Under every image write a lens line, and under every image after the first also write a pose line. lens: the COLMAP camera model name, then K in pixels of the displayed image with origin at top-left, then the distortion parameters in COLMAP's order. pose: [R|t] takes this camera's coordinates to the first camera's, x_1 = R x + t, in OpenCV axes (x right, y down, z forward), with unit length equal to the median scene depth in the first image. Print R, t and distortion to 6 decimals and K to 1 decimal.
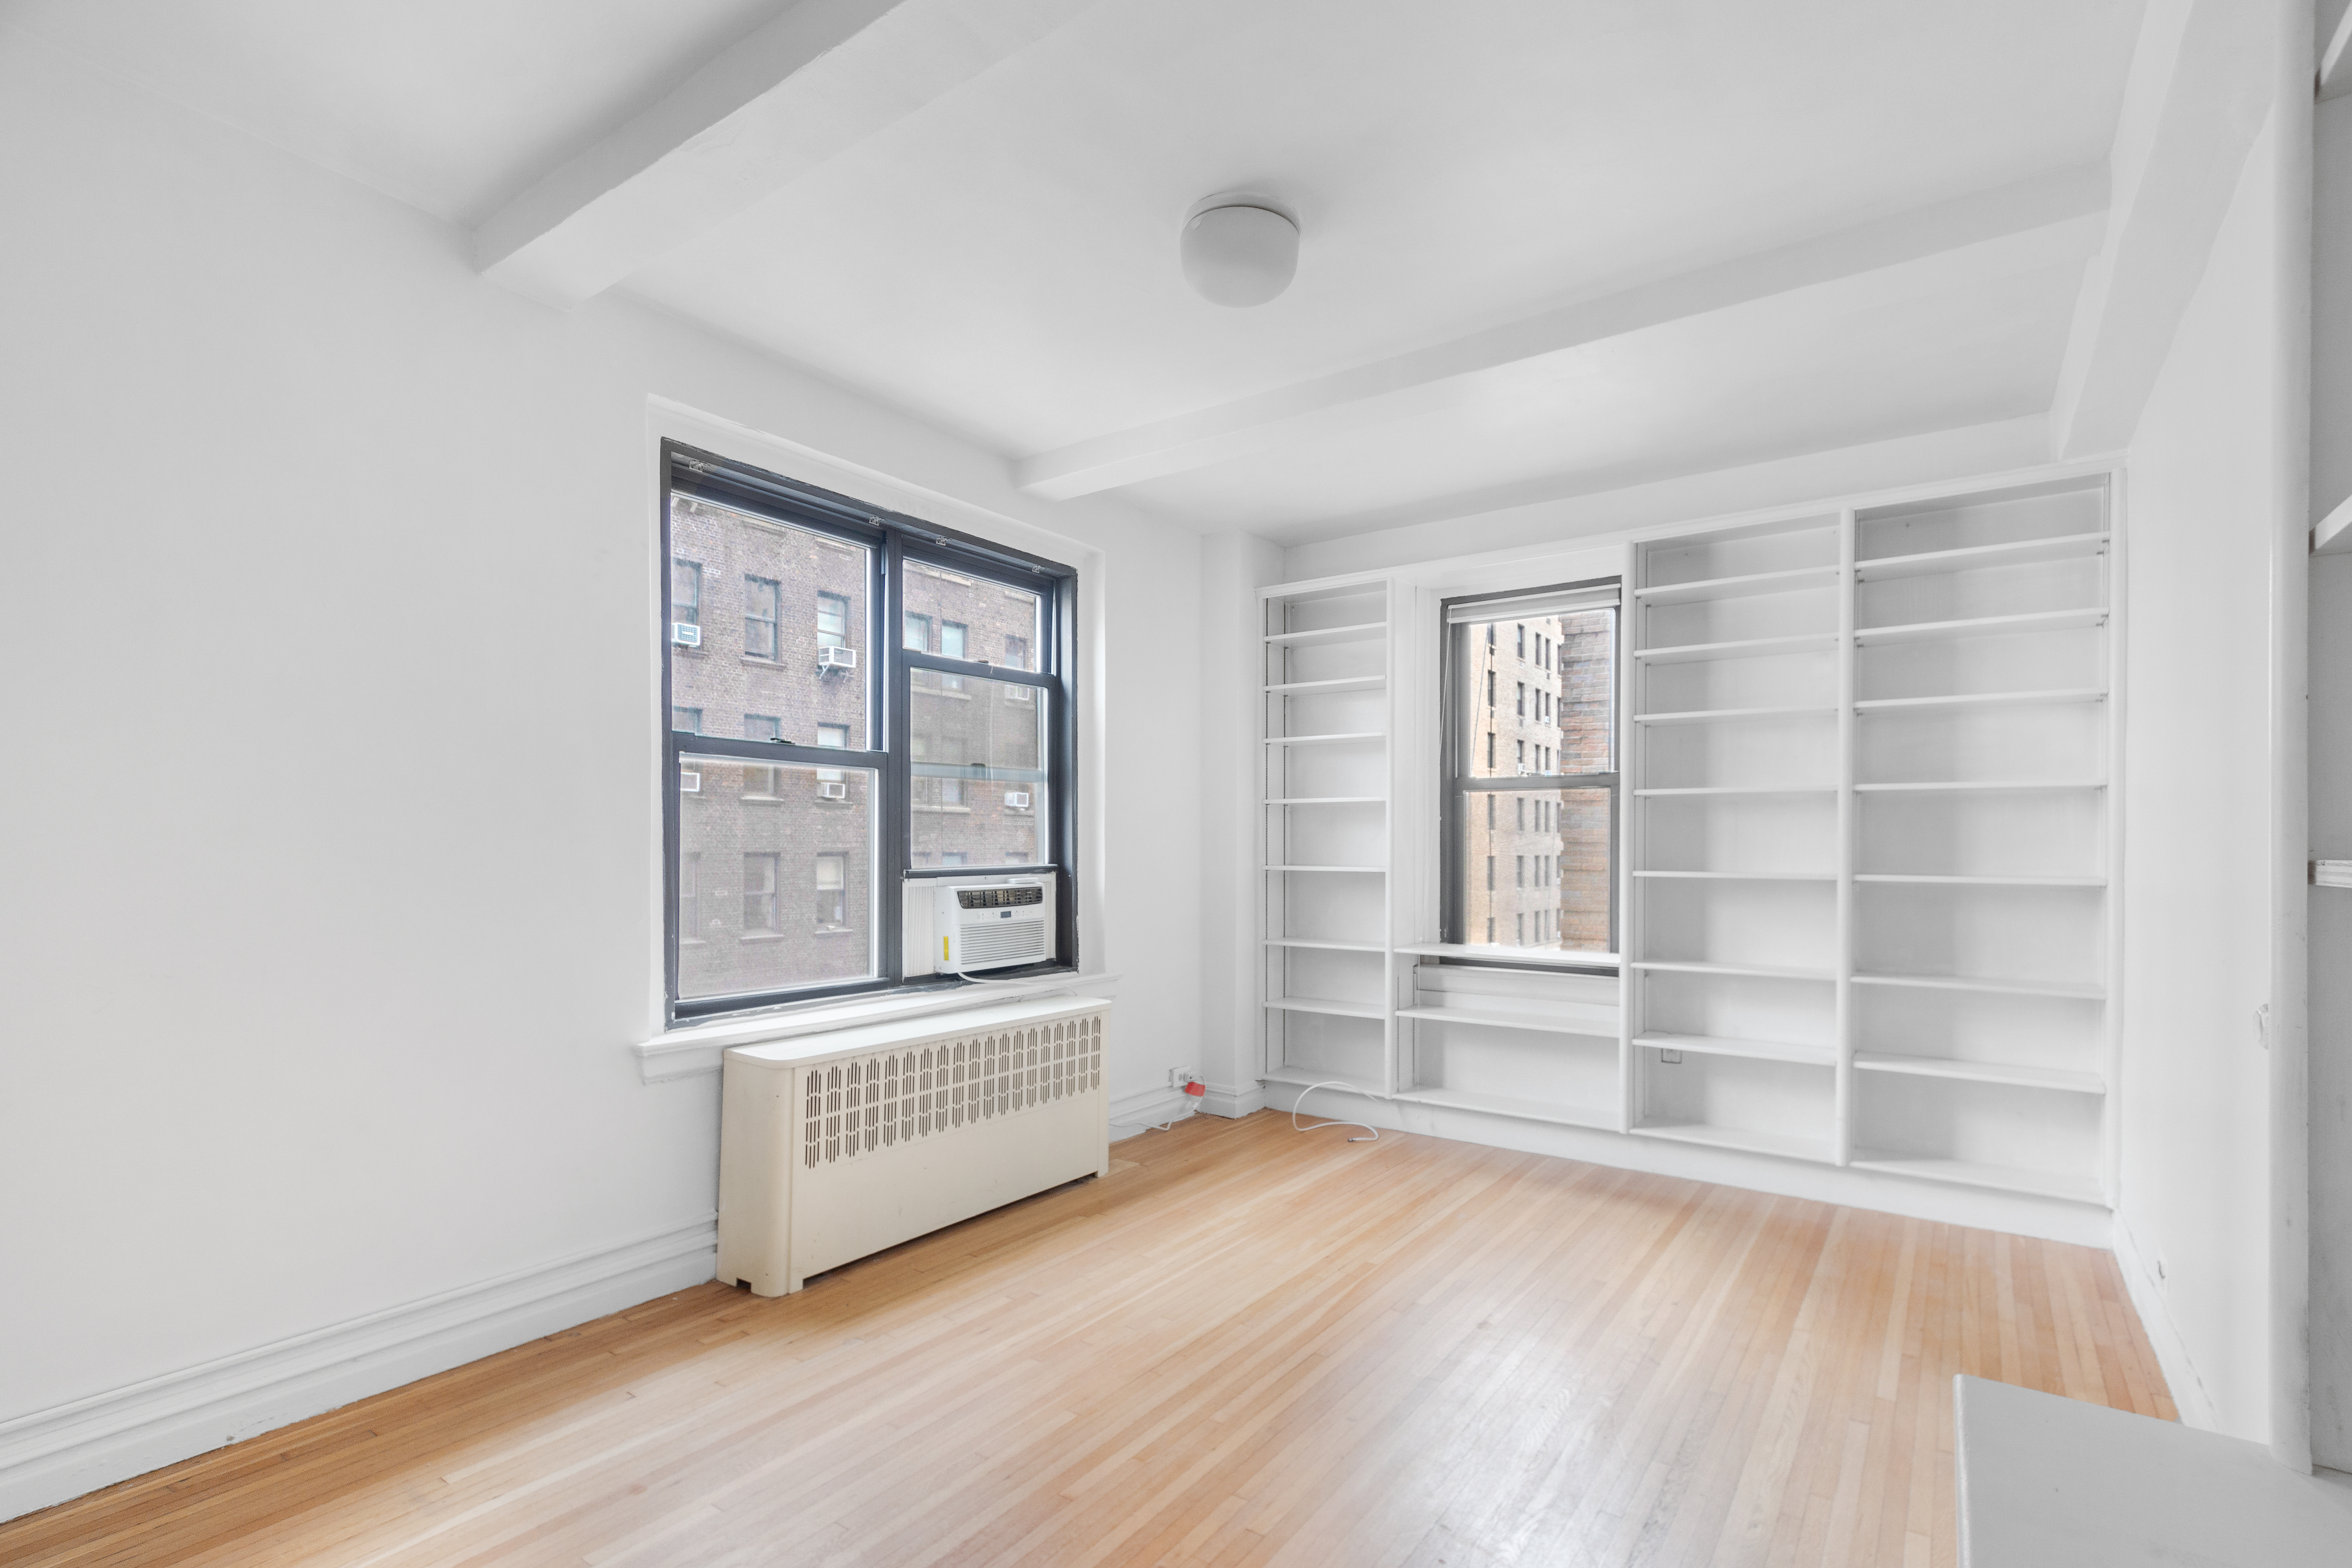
lens RADIAL K [[1096.0, 0, 1182.9], [0, 1096.0, 845.3], [0, 0, 1]] dist [0.040658, -0.011083]
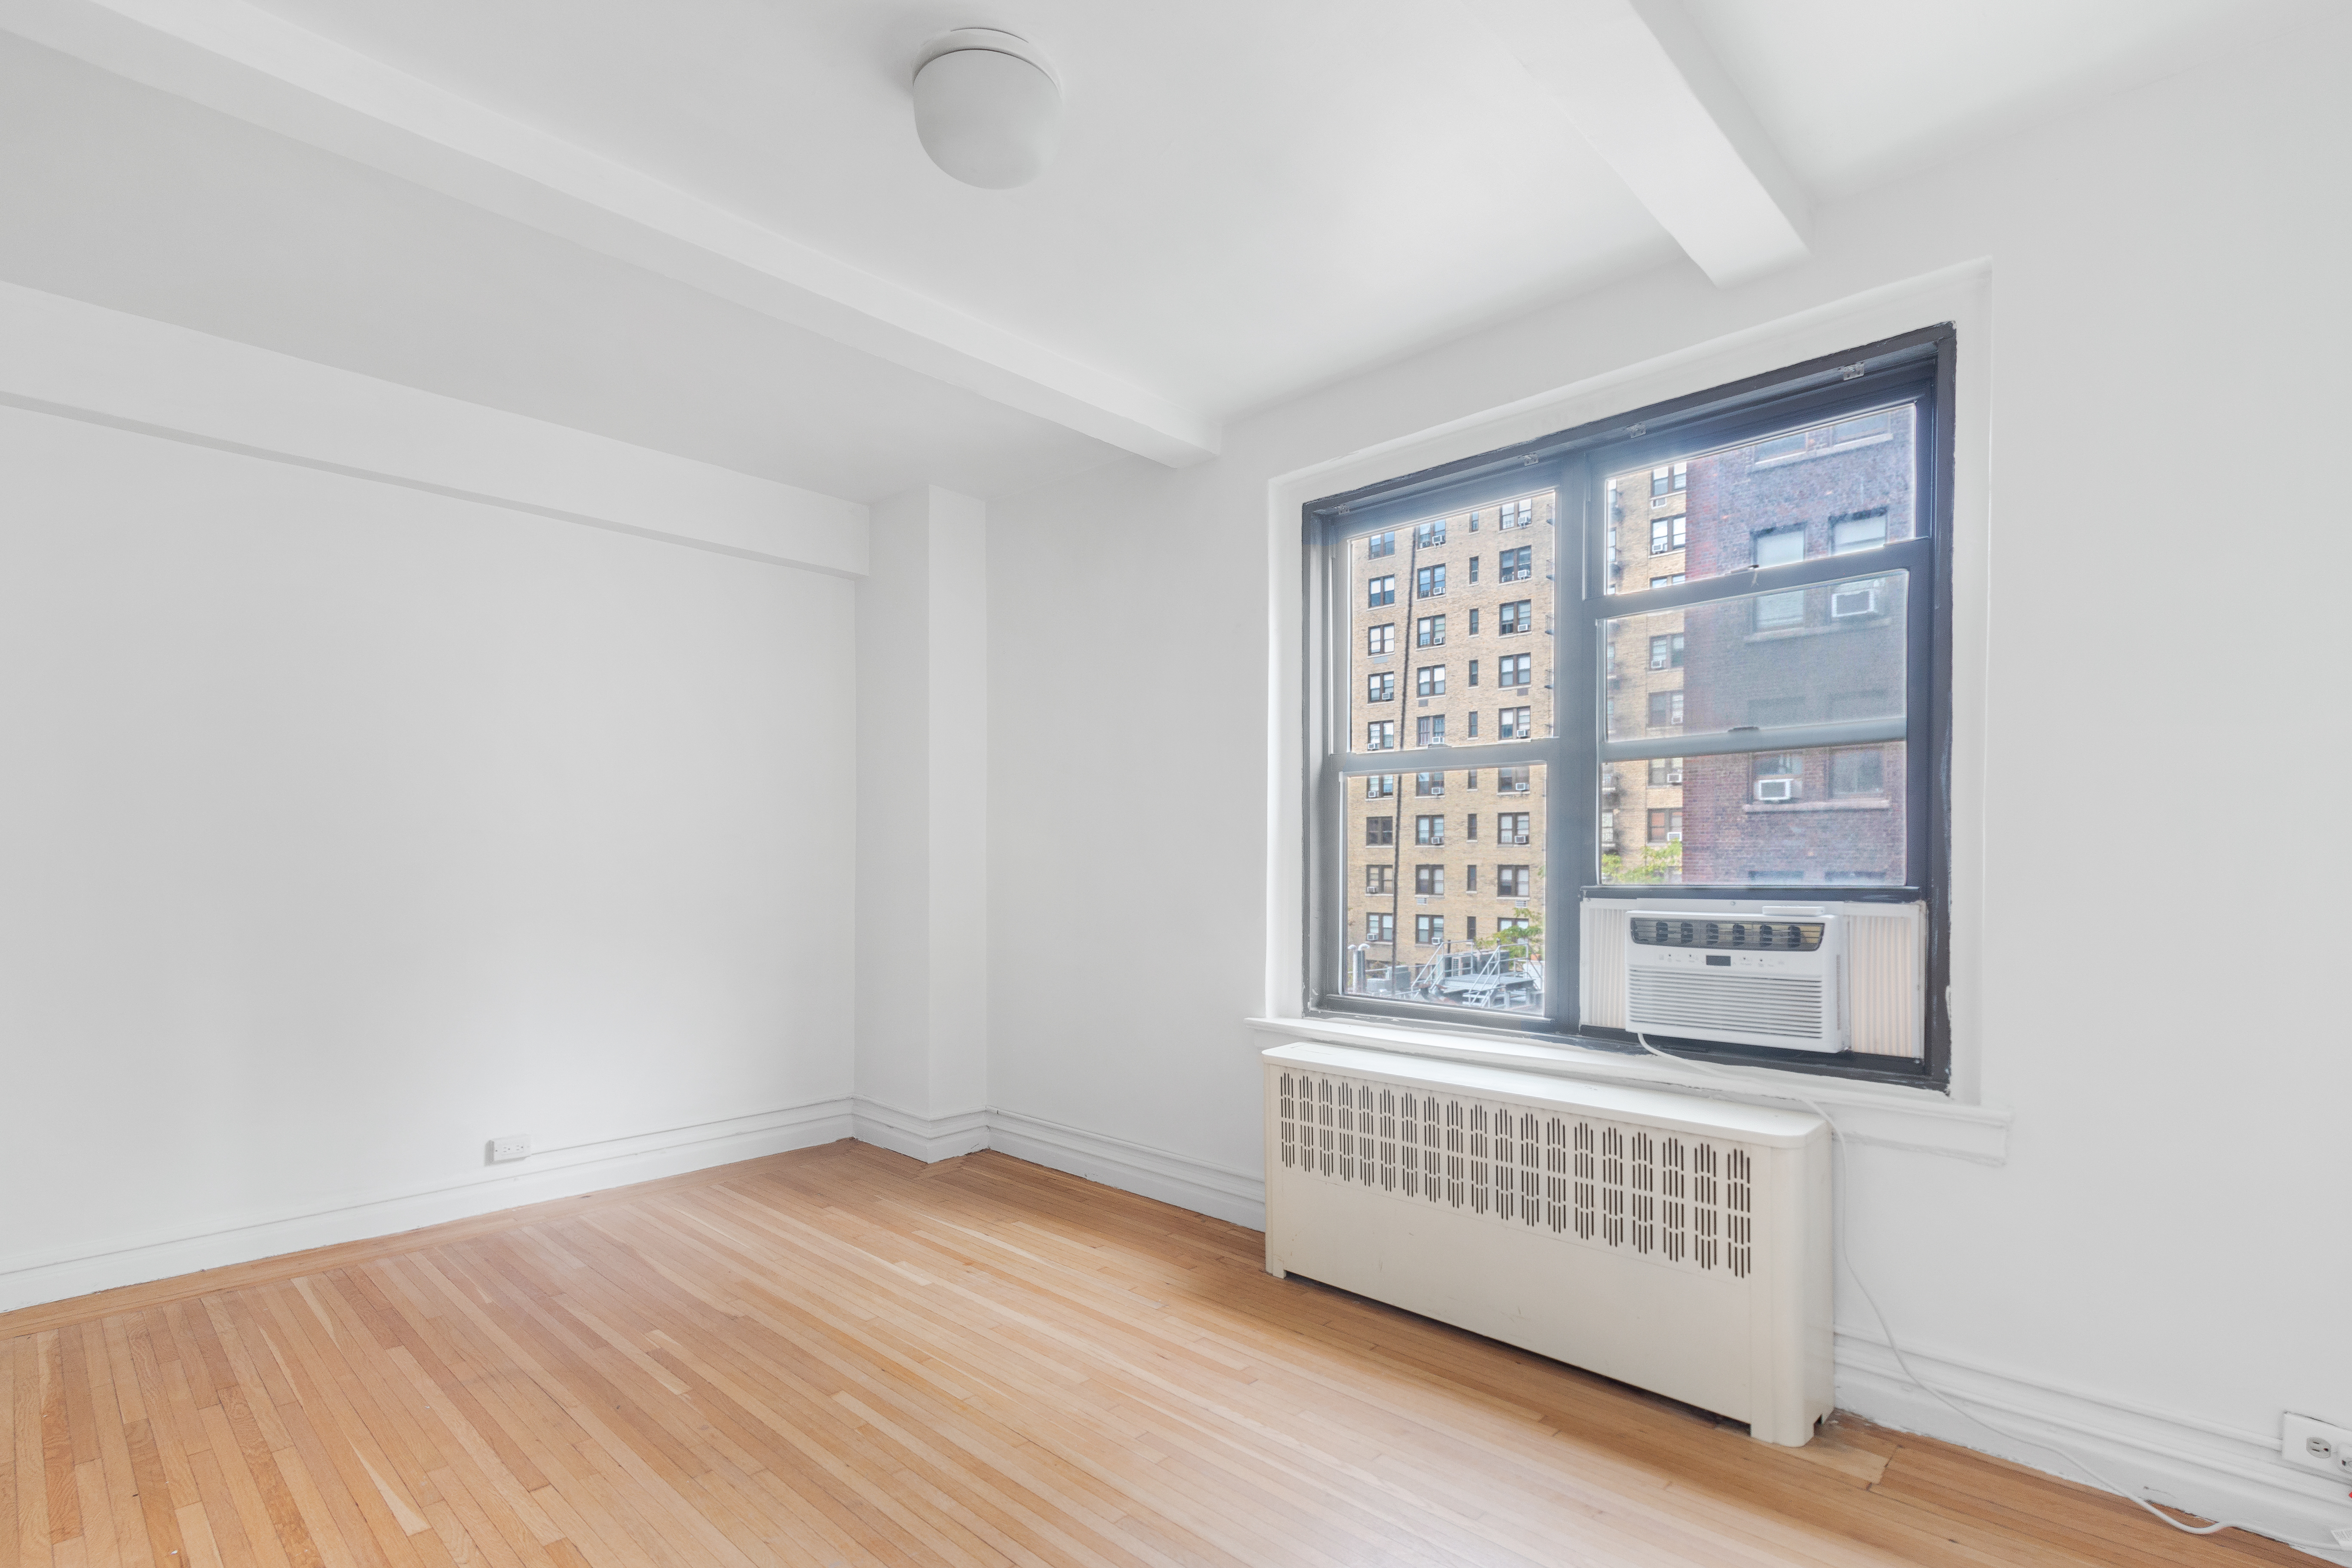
lens RADIAL K [[1226.3, 0, 1318.6], [0, 1226.3, 873.5], [0, 0, 1]] dist [0.013716, 0.000051]
pose [[-0.135658, 0.001969, -0.990754, 0.583343], [-0.002340, 0.999995, 0.002308, 0.011167], [0.990753, 0.002632, -0.135653, 0.868181]]
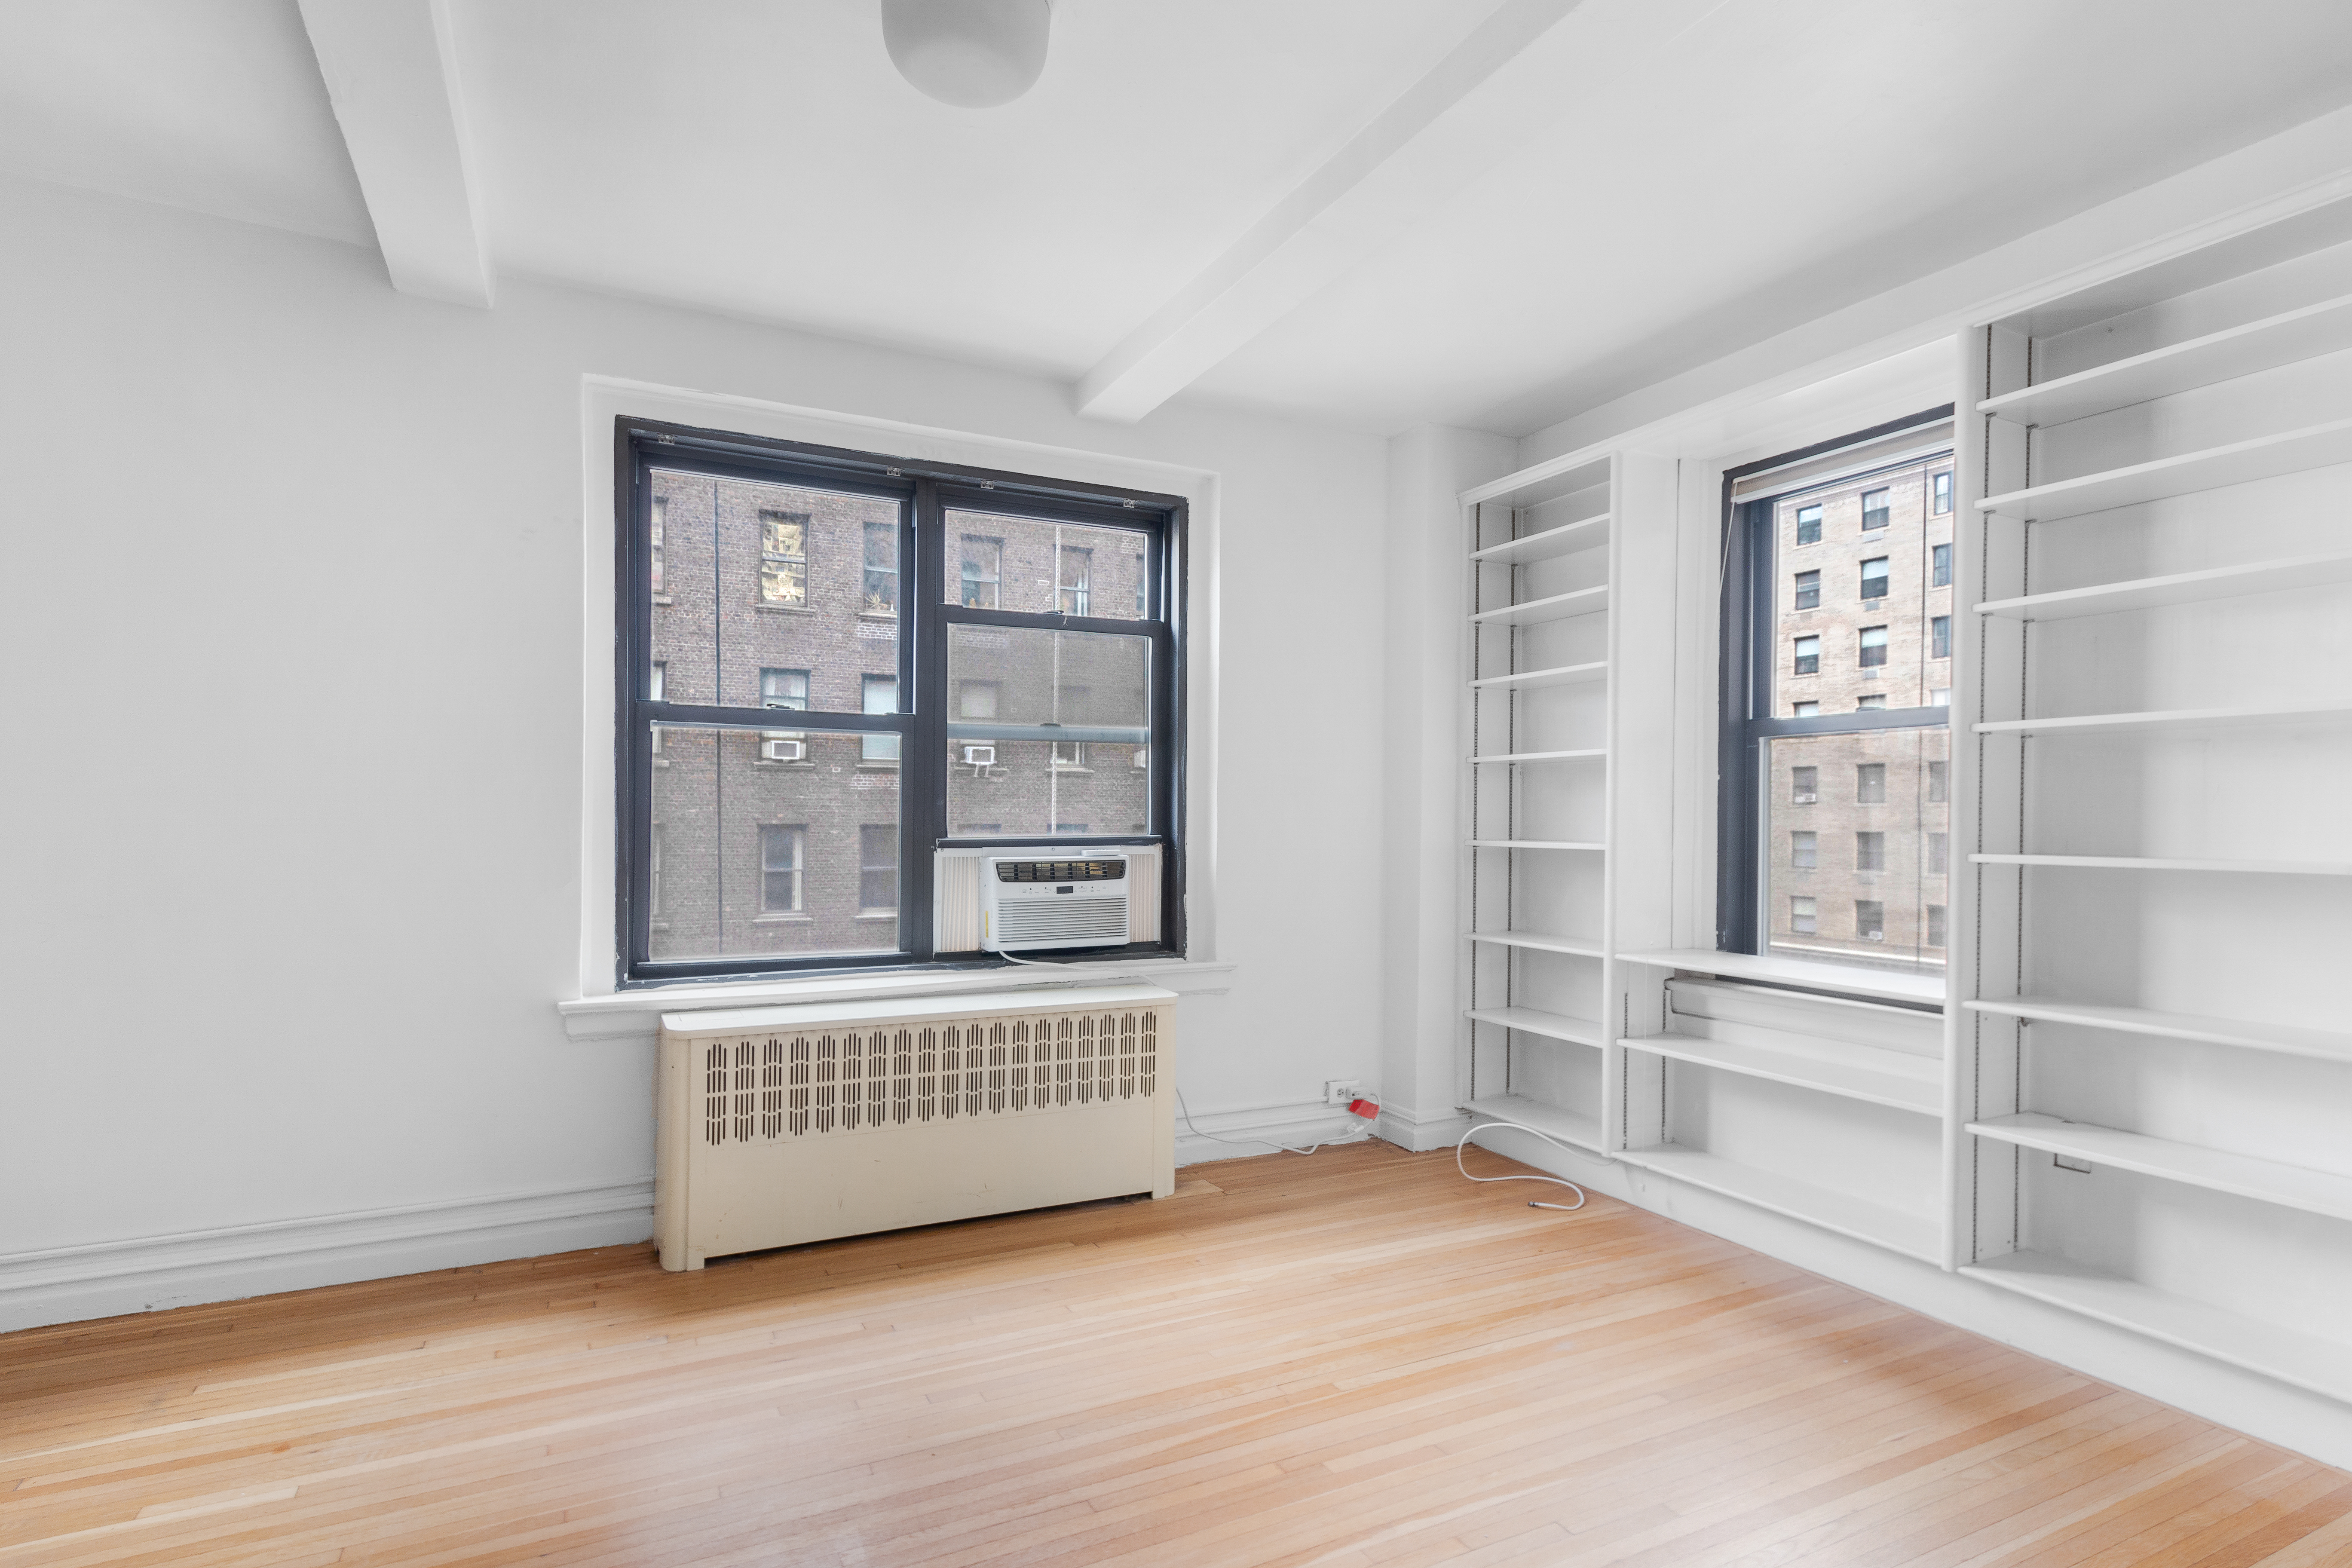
lens RADIAL K [[1084.2, 0, 1167.8], [0, 1084.2, 822.3], [0, 0, 1]] dist [0.024822, -0.006542]
pose [[0.874532, 0.002181, -0.484963, 0.345795], [-0.001464, 0.999997, 0.001857, 0.005746], [0.484966, -0.000914, 0.874533, 0.262922]]
